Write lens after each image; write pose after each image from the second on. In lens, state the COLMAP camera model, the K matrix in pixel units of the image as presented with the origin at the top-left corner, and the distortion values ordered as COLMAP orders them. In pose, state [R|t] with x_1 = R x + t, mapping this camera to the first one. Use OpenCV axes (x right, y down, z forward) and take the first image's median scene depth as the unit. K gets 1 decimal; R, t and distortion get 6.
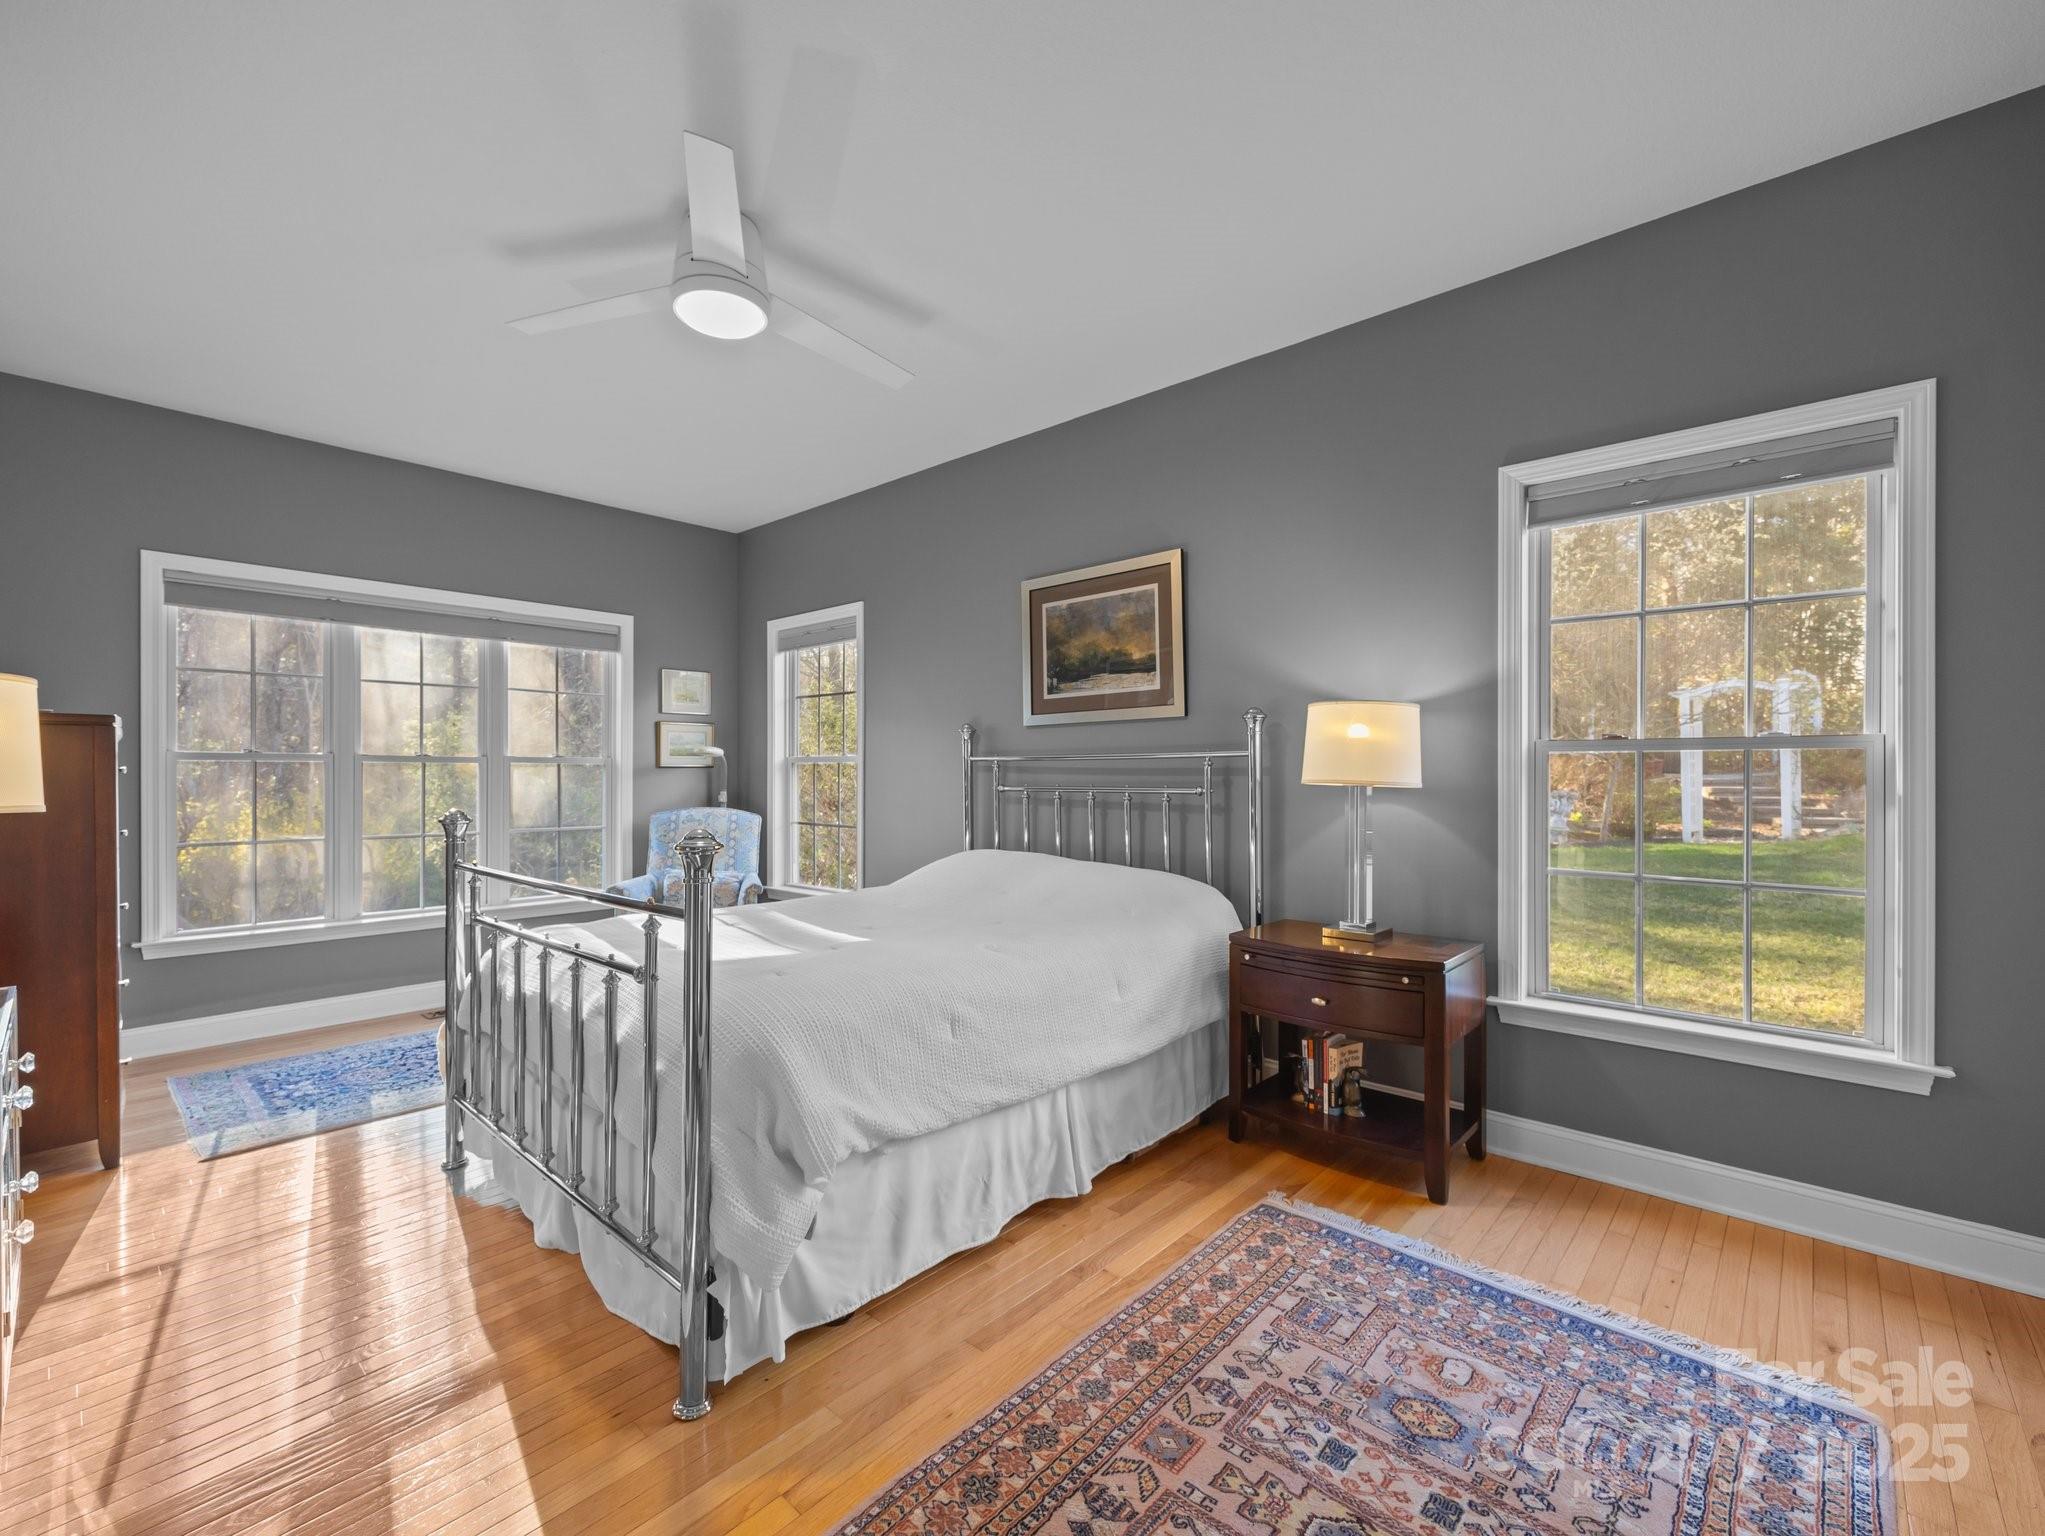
lens RADIAL K [[882.8, 0, 1027.2], [0, 882.8, 769.2], [0, 0, 1]] dist [-0.001543, 0.001416]
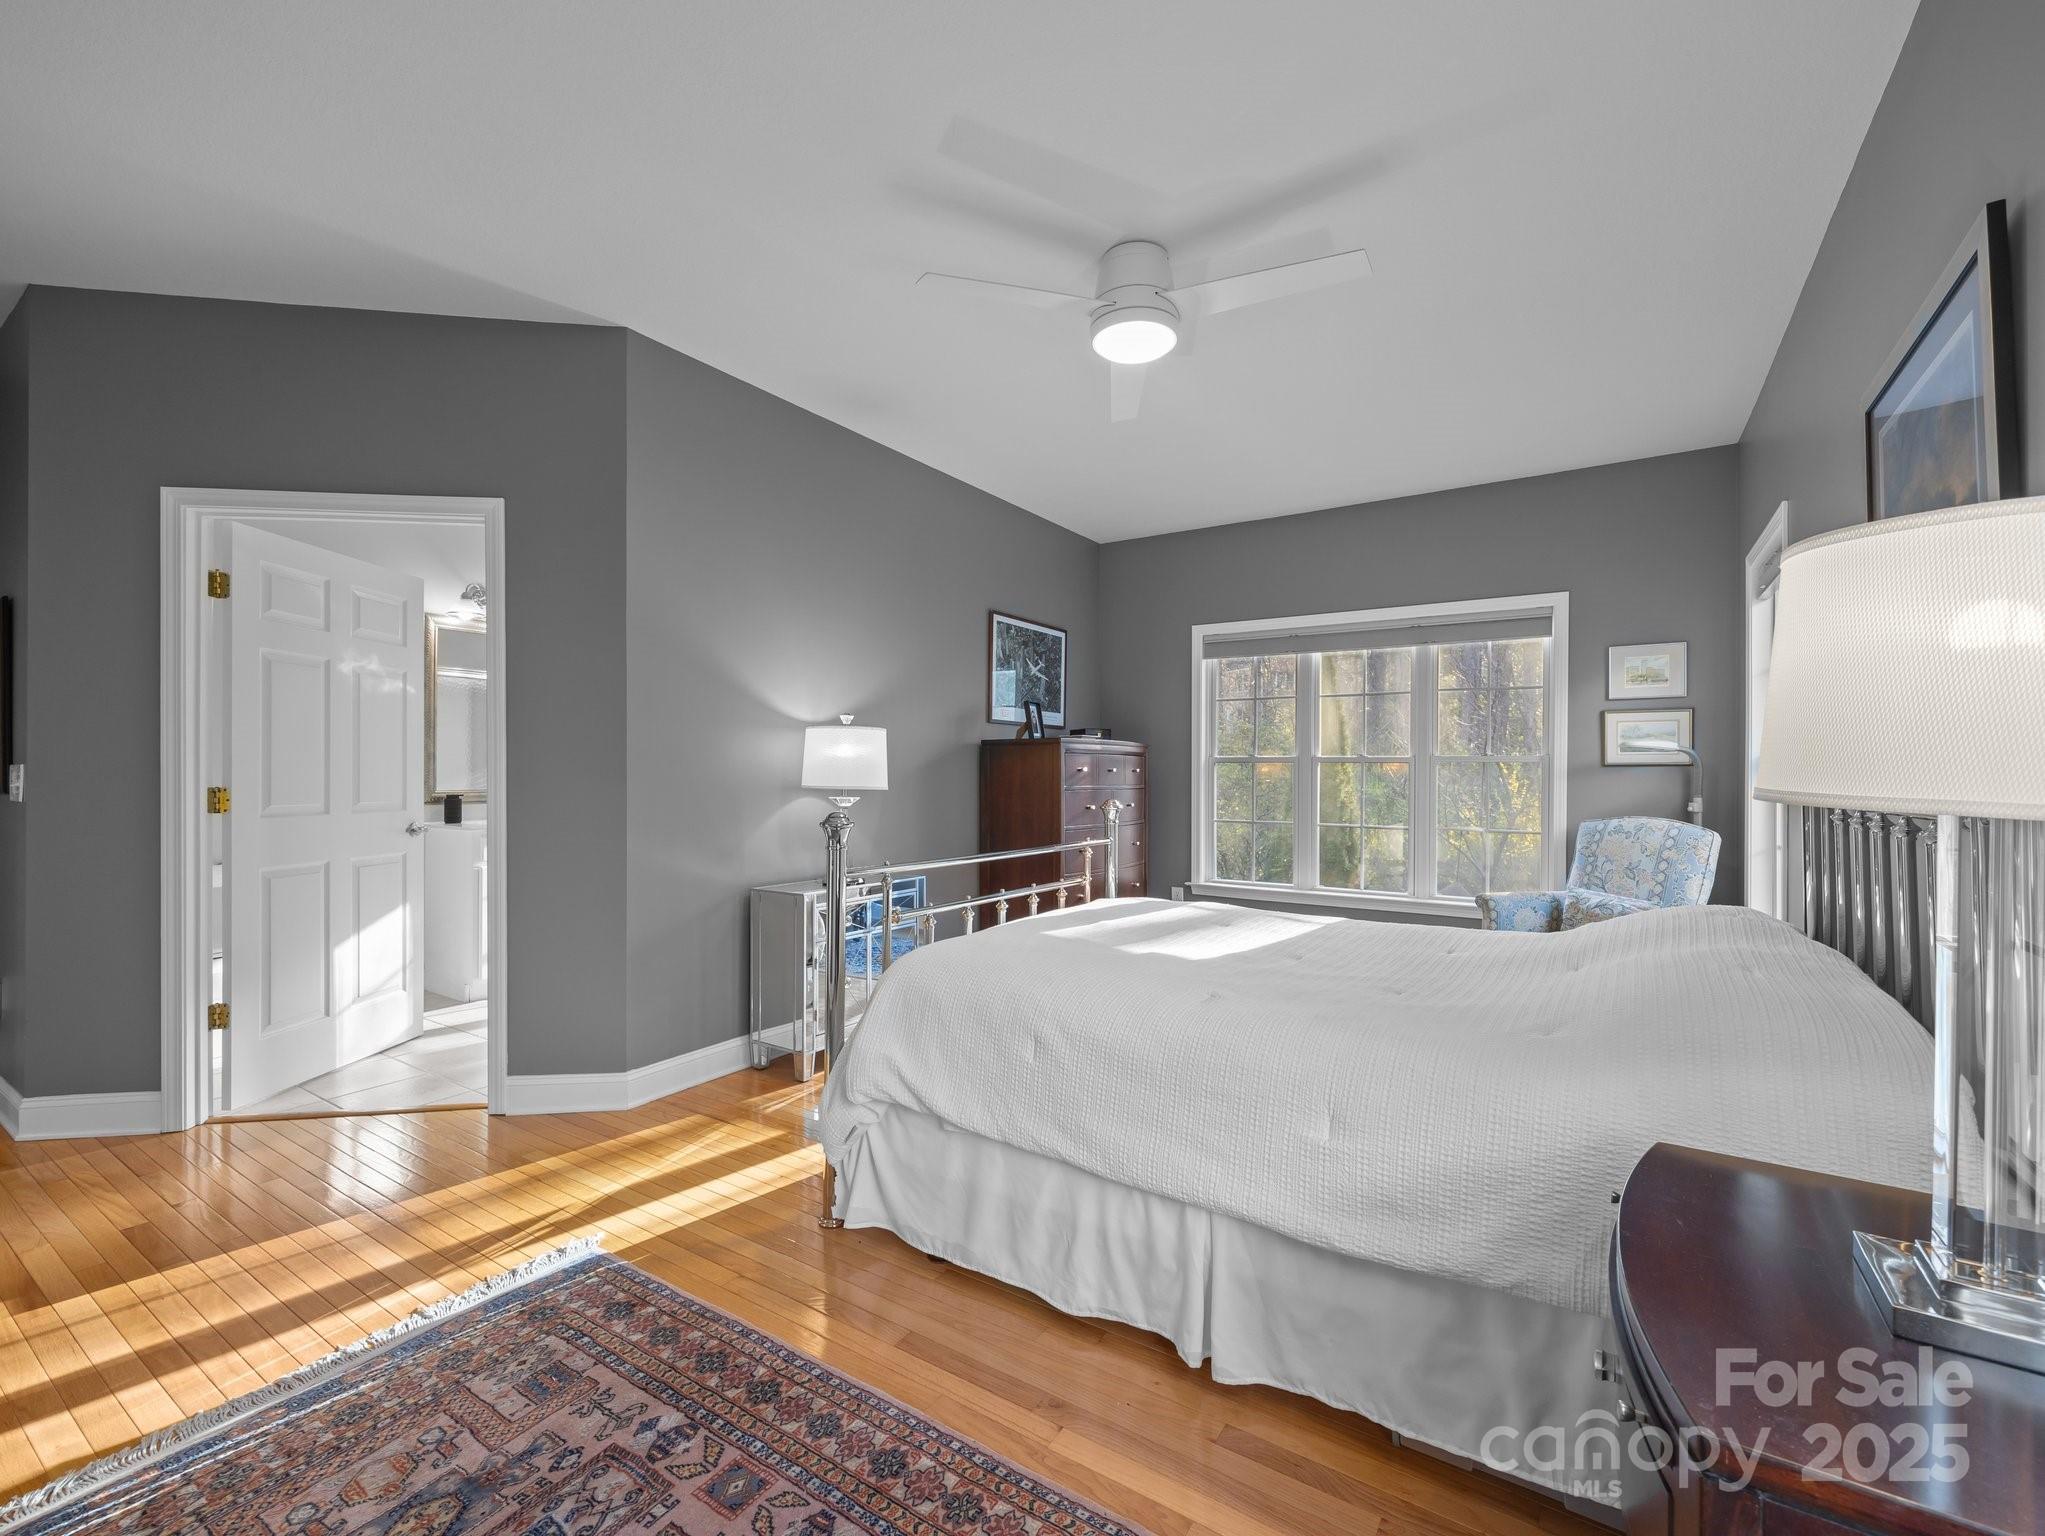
lens RADIAL K [[882.8, 0, 1020.0], [0, 882.8, 768.6], [0, 0, 1]] dist [-0.001543, 0.001416]
pose [[0.150178, -0.002221, -0.988657, 0.584148], [0.001698, 0.999997, -0.001989, 0.001823], [0.988658, -0.001380, 0.150181, 0.597339]]
